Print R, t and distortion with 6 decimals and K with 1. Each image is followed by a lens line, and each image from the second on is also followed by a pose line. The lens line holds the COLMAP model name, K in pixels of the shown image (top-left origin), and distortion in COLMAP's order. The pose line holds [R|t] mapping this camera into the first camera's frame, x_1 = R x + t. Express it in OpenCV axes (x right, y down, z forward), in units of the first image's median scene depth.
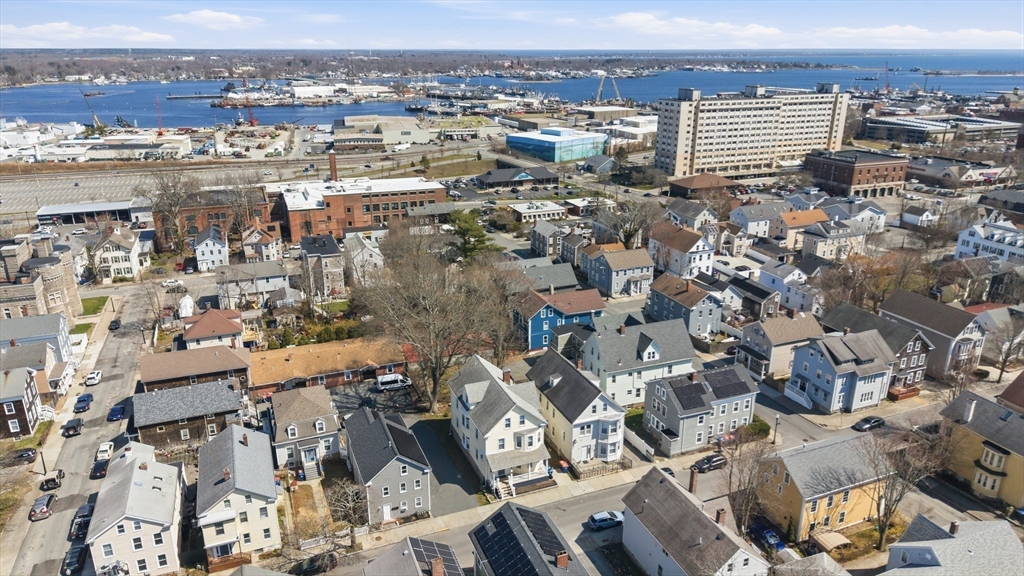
lens RADIAL K [[685.1, 0, 509.2], [0, 685.1, 283.0], [0, 0, 1]] dist [0.032279, -0.037927]
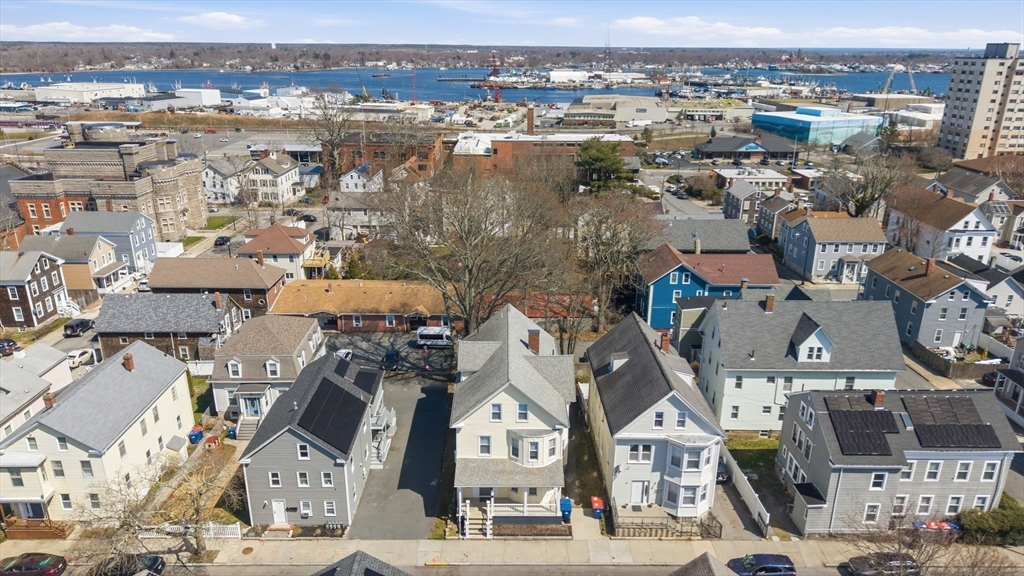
lens RADIAL K [[685.1, 0, 507.4], [0, 685.1, 283.3], [0, 0, 1]] dist [0.032279, -0.037927]
pose [[0.930318, 0.124696, -0.344906, 0.130692], [-0.123493, 0.992016, 0.025553, 0.052844], [0.345339, 0.018821, 0.938289, 0.300702]]
